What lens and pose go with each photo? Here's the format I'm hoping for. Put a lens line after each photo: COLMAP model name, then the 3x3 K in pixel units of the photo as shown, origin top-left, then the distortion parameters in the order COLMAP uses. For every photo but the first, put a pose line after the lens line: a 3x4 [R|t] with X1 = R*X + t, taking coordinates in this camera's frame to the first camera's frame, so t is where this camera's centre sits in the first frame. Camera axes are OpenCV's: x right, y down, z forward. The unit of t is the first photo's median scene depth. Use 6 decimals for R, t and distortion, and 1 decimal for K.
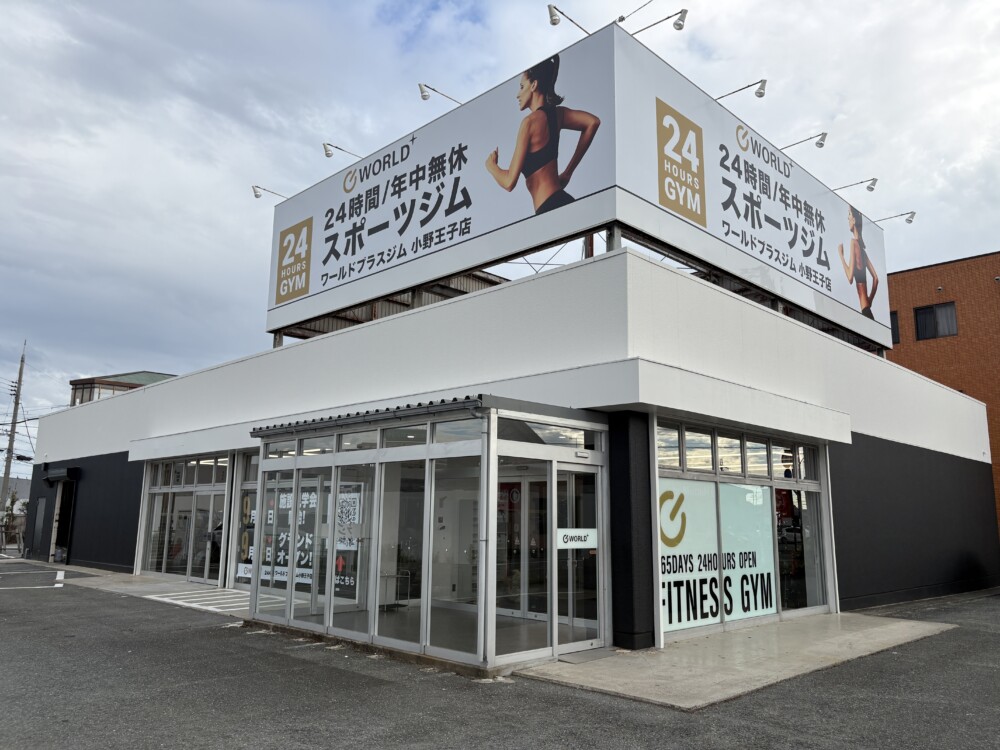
lens RADIAL K [[768.9, 0, 500.0], [0, 768.9, 375.0], [0, 0, 1]] dist [0.051000, -0.060839]
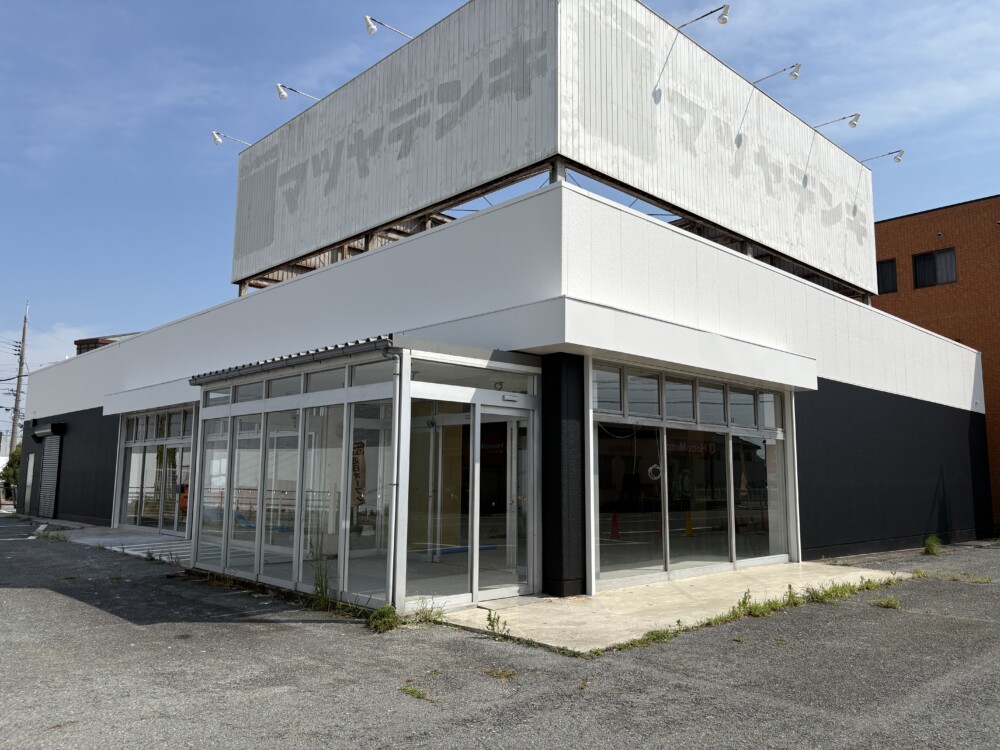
lens RADIAL K [[768.9, 0, 500.0], [0, 768.9, 375.0], [0, 0, 1]] dist [0.051000, -0.060839]
pose [[0.999652, -0.006843, -0.025461, 0.084753], [0.008143, 0.998650, 0.051307, 0.017815], [0.025075, -0.051496, 0.998358, 0.028172]]
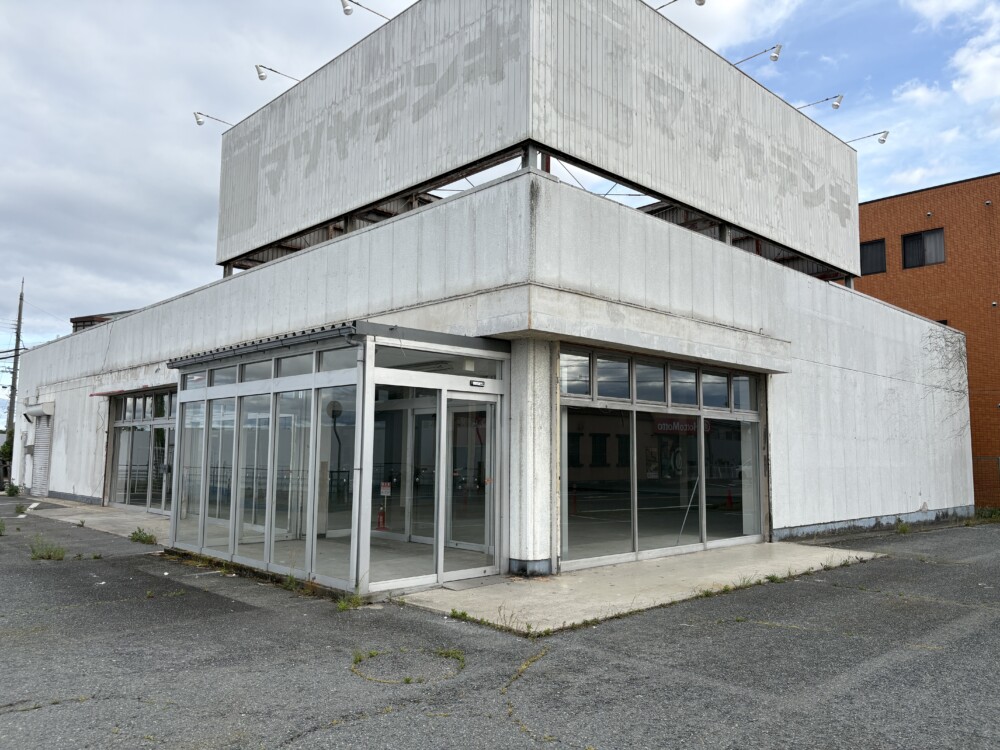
lens RADIAL K [[768.9, 0, 500.0], [0, 768.9, 375.0], [0, 0, 1]] dist [0.051000, -0.060839]
pose [[0.999602, -0.004839, -0.027784, 0.116471], [0.007088, 0.996655, 0.081410, 0.009530], [0.027297, -0.081575, 0.996293, 0.019450]]
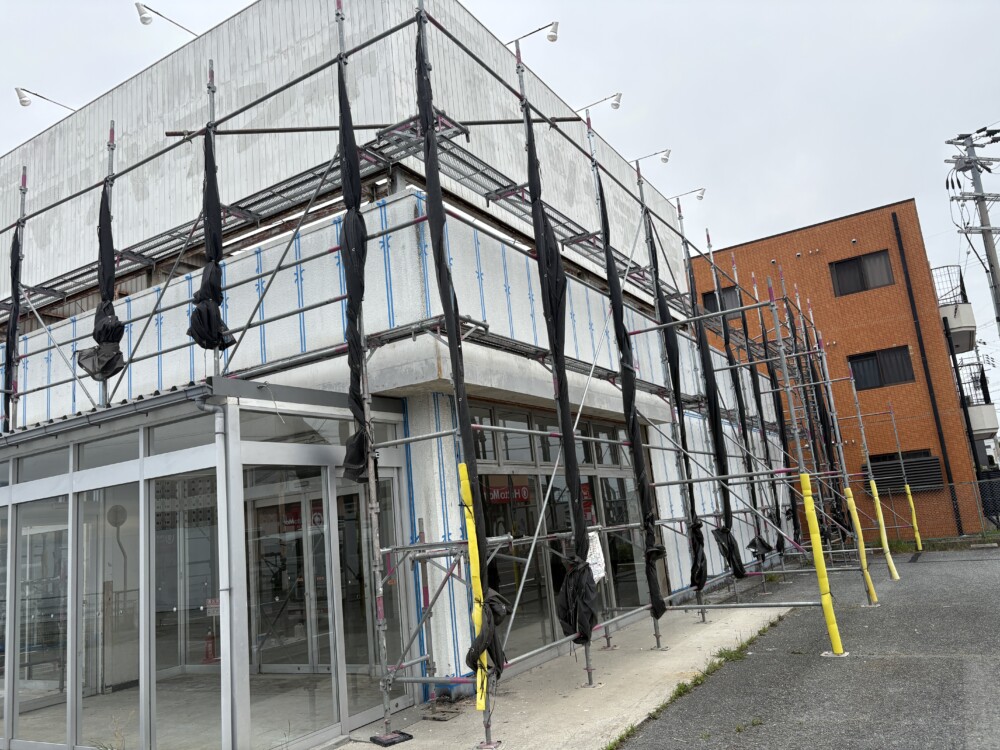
lens RADIAL K [[762.6, 0, 499.1], [0, 762.6, 376.5], [0, 0, 1]] dist [0.038104, -0.001243]
pose [[0.967829, -0.061172, 0.244059, 0.036743], [0.065364, 0.997820, -0.009106, 0.029851], [-0.242970, 0.024765, 0.969718, 0.169867]]
